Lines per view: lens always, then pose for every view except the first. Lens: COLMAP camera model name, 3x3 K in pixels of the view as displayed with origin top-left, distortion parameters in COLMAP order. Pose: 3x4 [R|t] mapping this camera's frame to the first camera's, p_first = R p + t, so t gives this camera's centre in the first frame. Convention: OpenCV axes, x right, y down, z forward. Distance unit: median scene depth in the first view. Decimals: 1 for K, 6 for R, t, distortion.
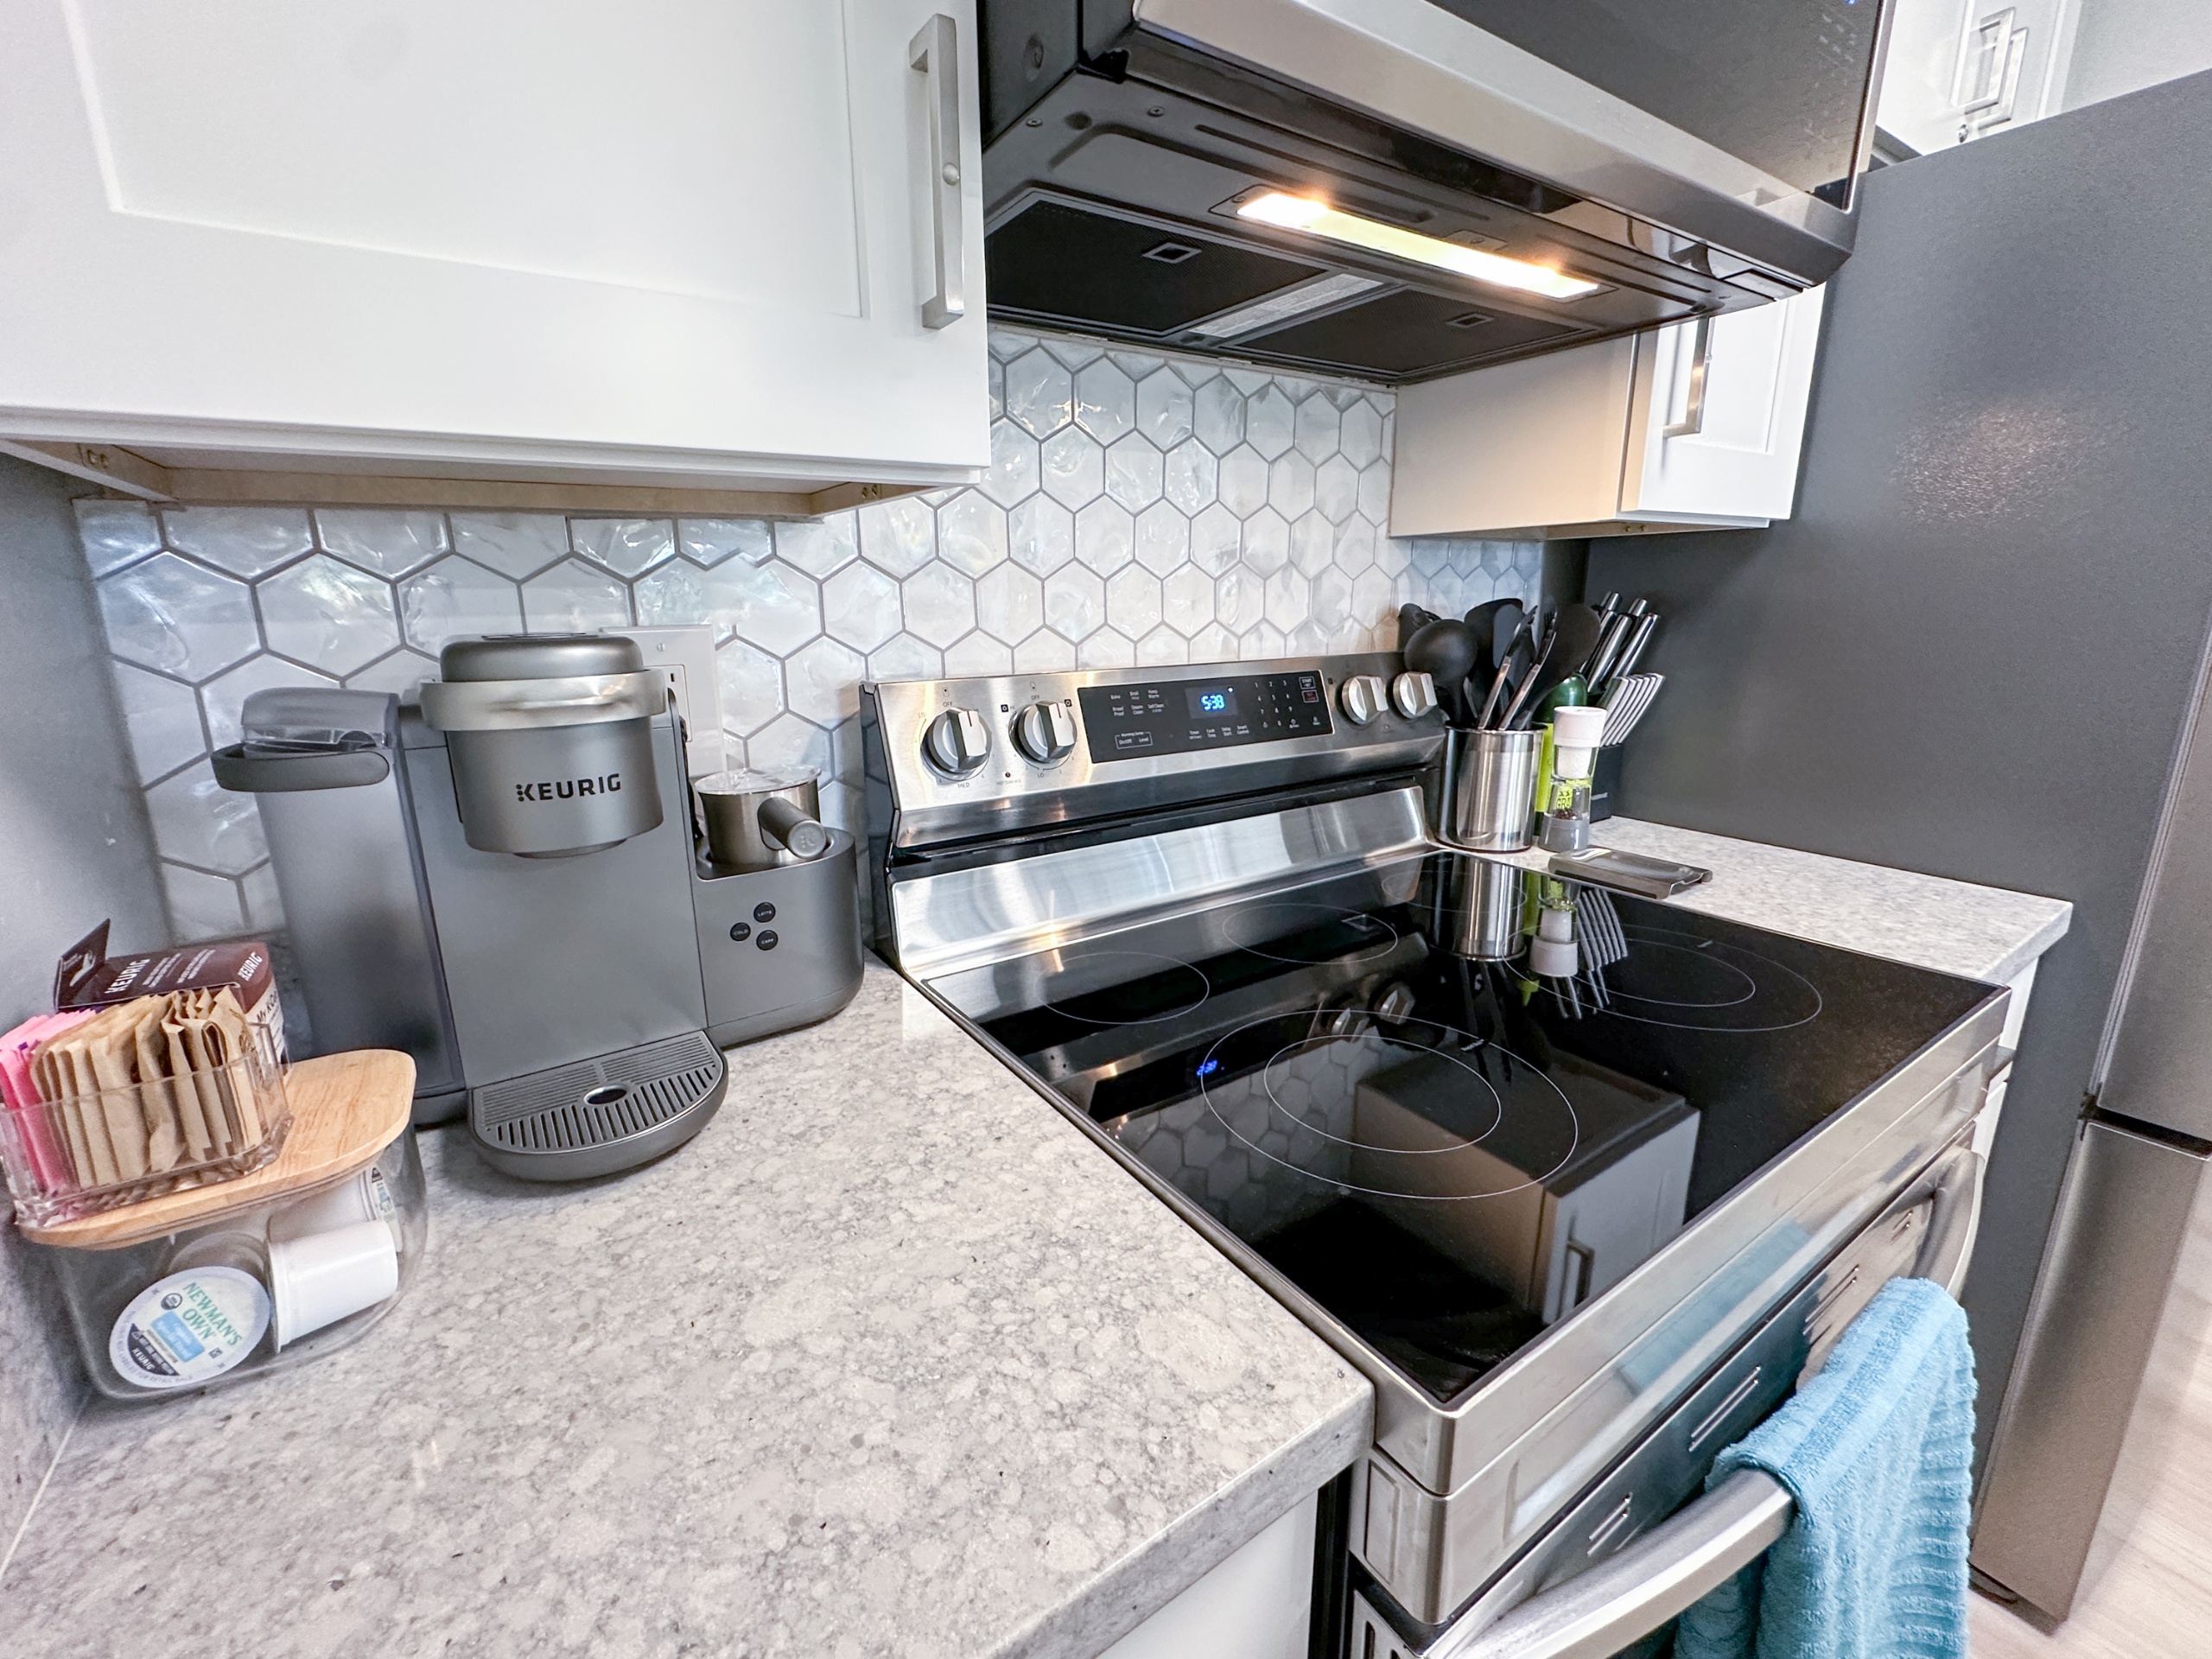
lens RADIAL K [[891.9, 0, 1100.0], [0, 891.9, 828.6], [0, 0, 1]] dist [-0.017591, 0.004733]
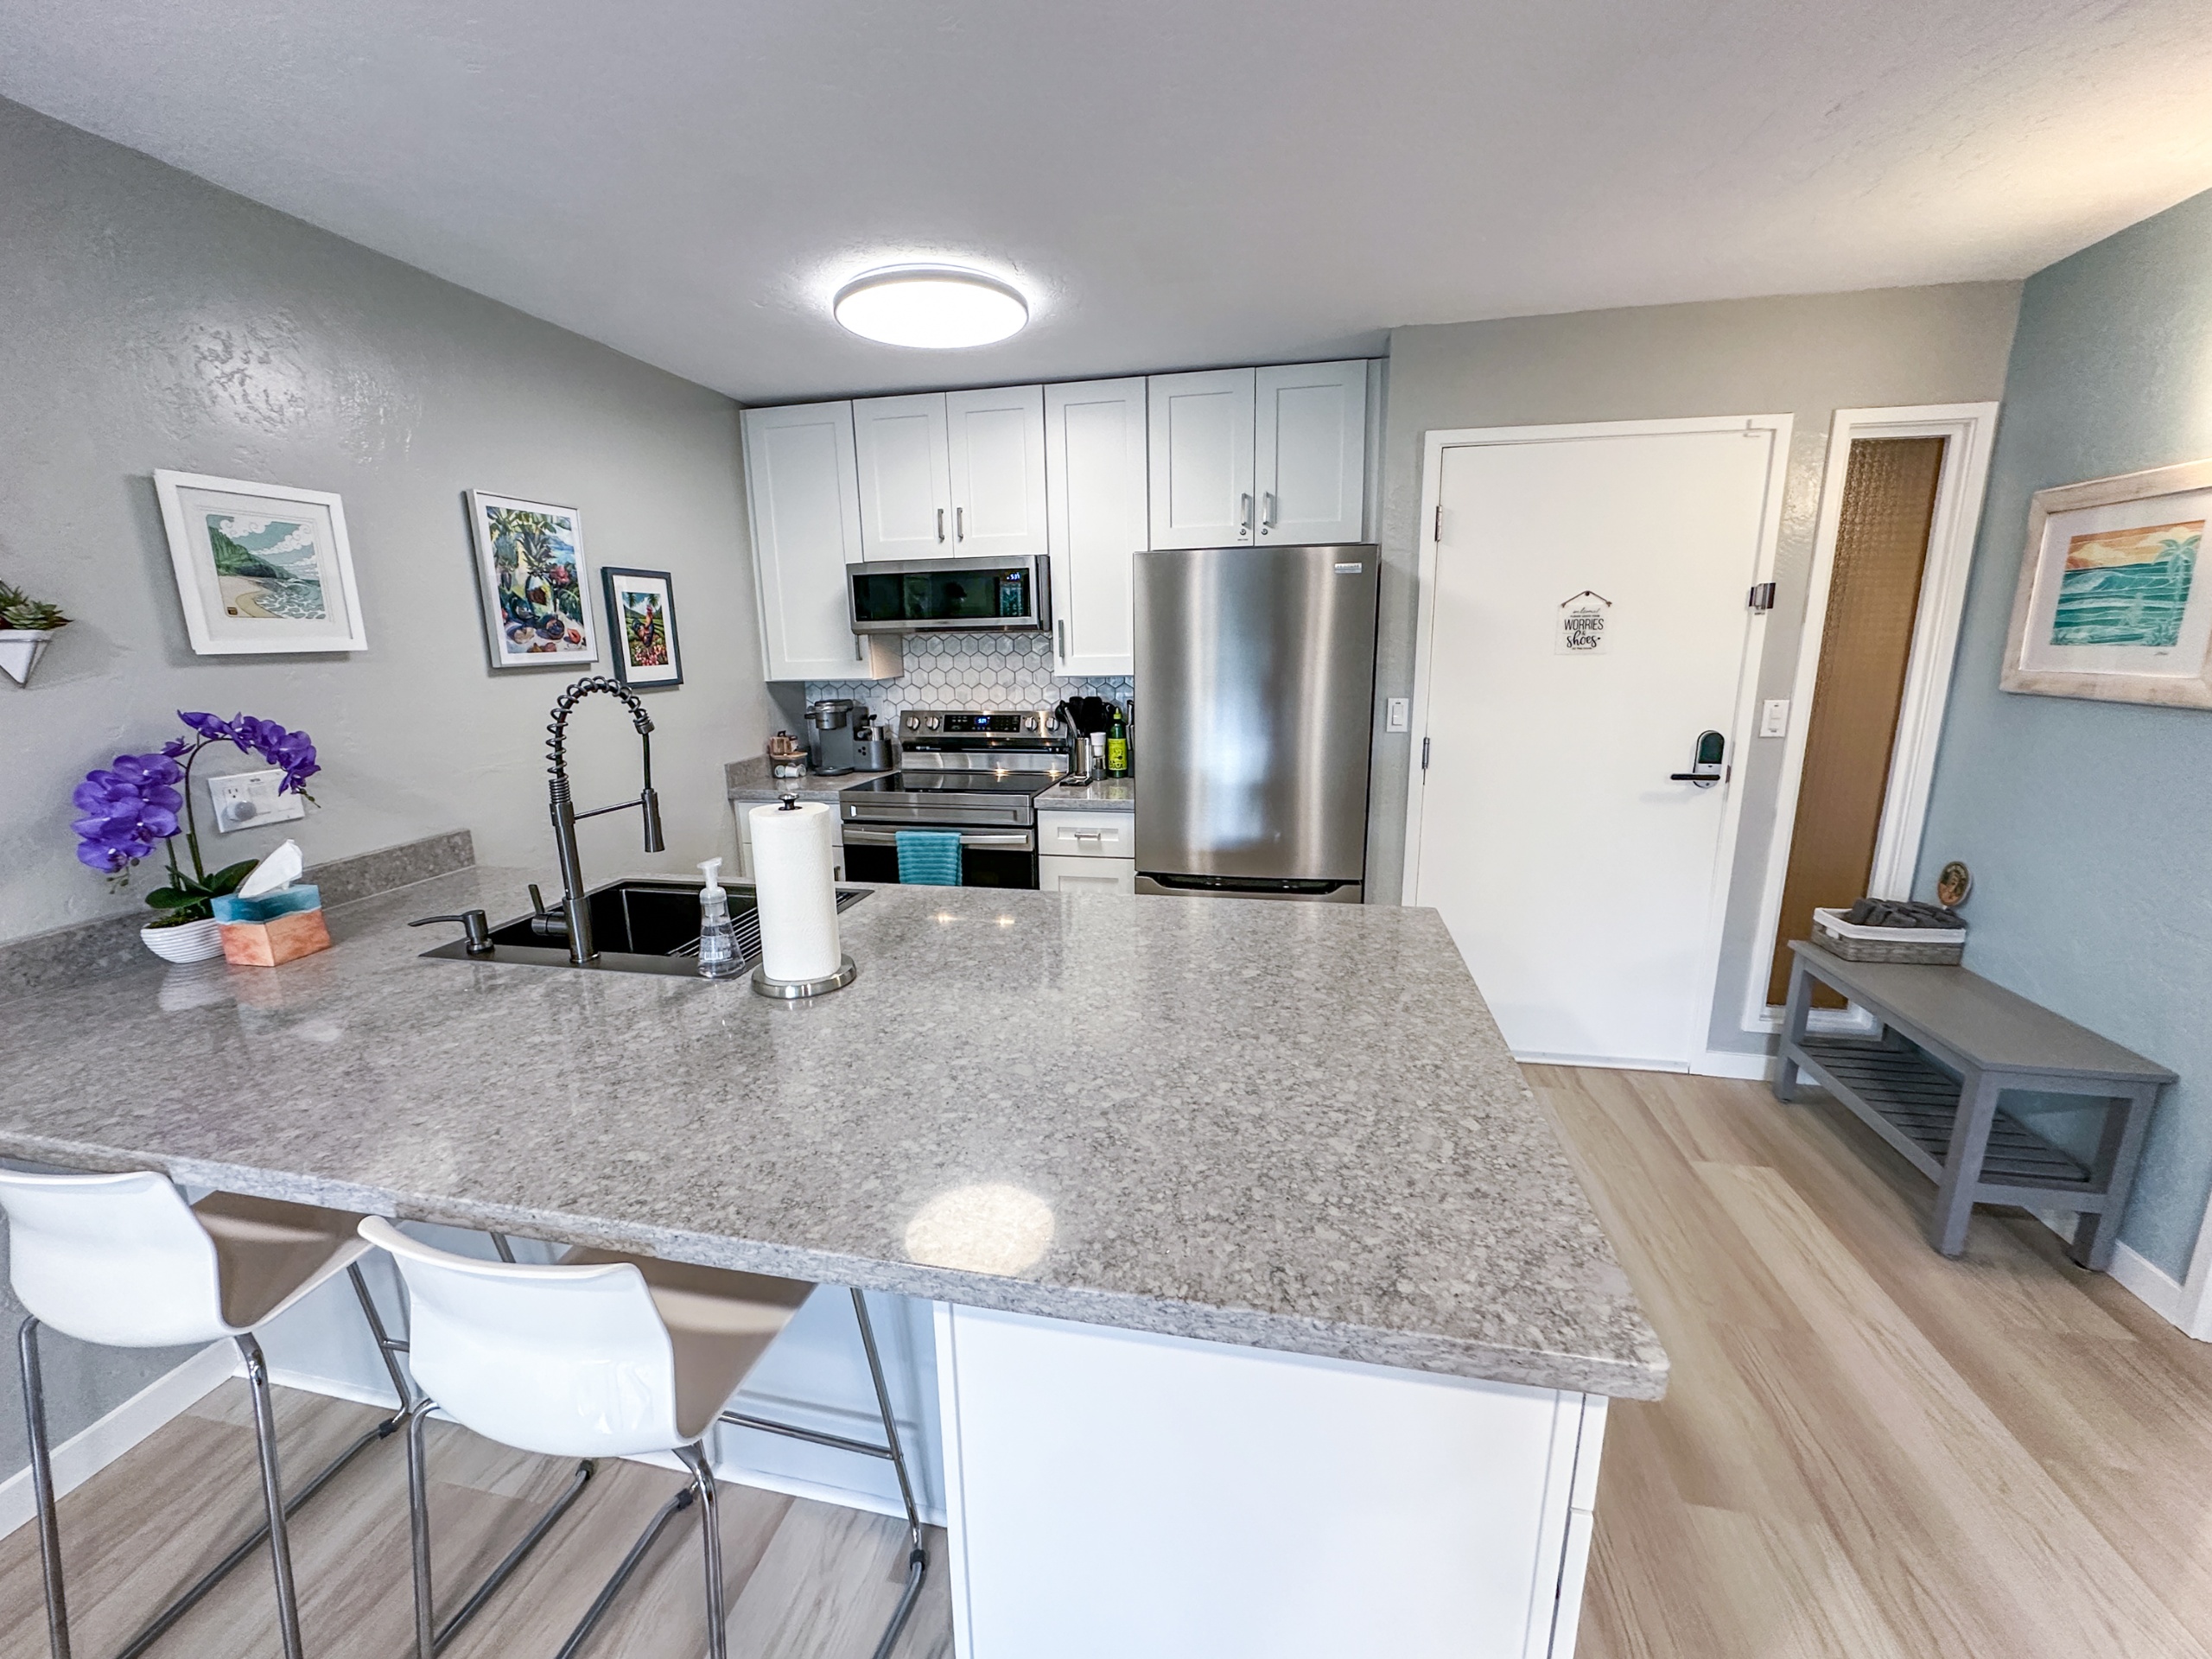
lens RADIAL K [[891.9, 0, 1100.0], [0, 891.9, 828.6], [0, 0, 1]] dist [-0.017591, 0.004733]
pose [[0.713859, 0.147765, -0.684522, 3.465159], [-0.168613, 0.984996, 0.036787, 0.098595], [0.679687, 0.089159, 0.728063, -1.543587]]
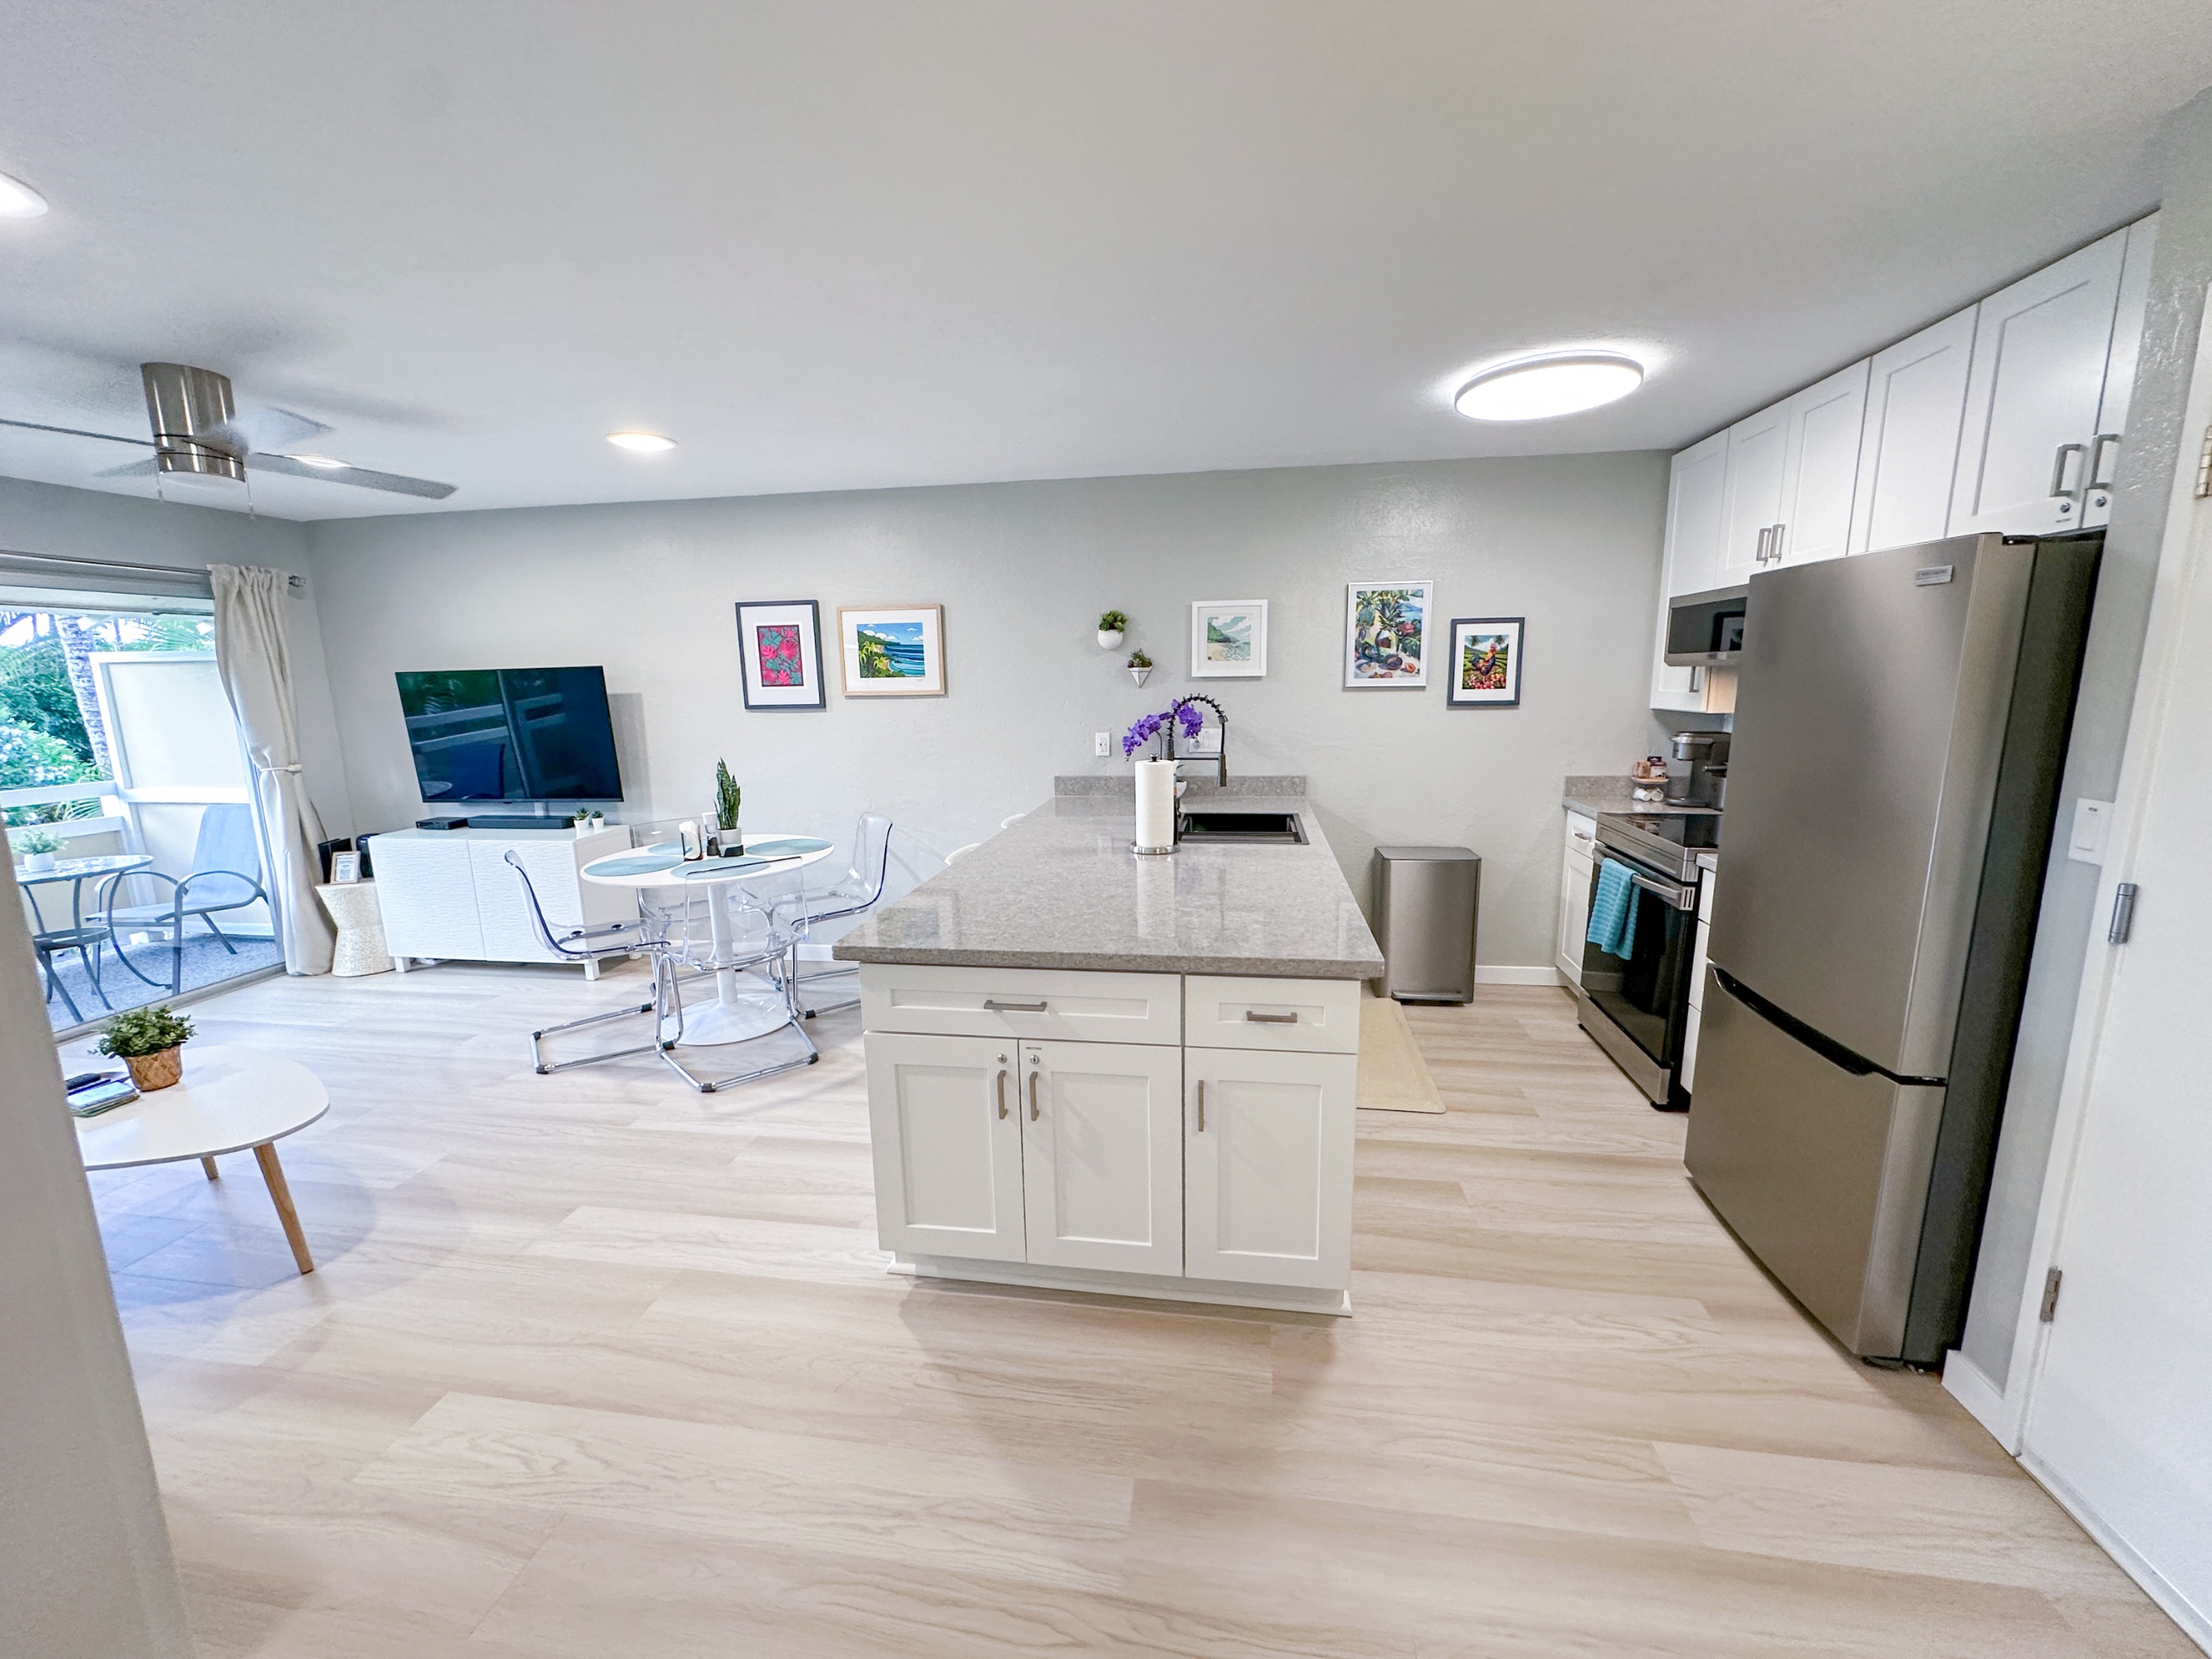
lens RADIAL K [[881.3, 0, 1102.5], [0, 881.3, 829.5], [0, 0, 1]] dist [-0.003548, -0.000112]
pose [[-0.663740, 0.150340, -0.732698, 4.491210], [-0.170435, 0.923421, 0.343869, -0.637710], [0.728286, 0.353117, -0.587288, 1.123024]]
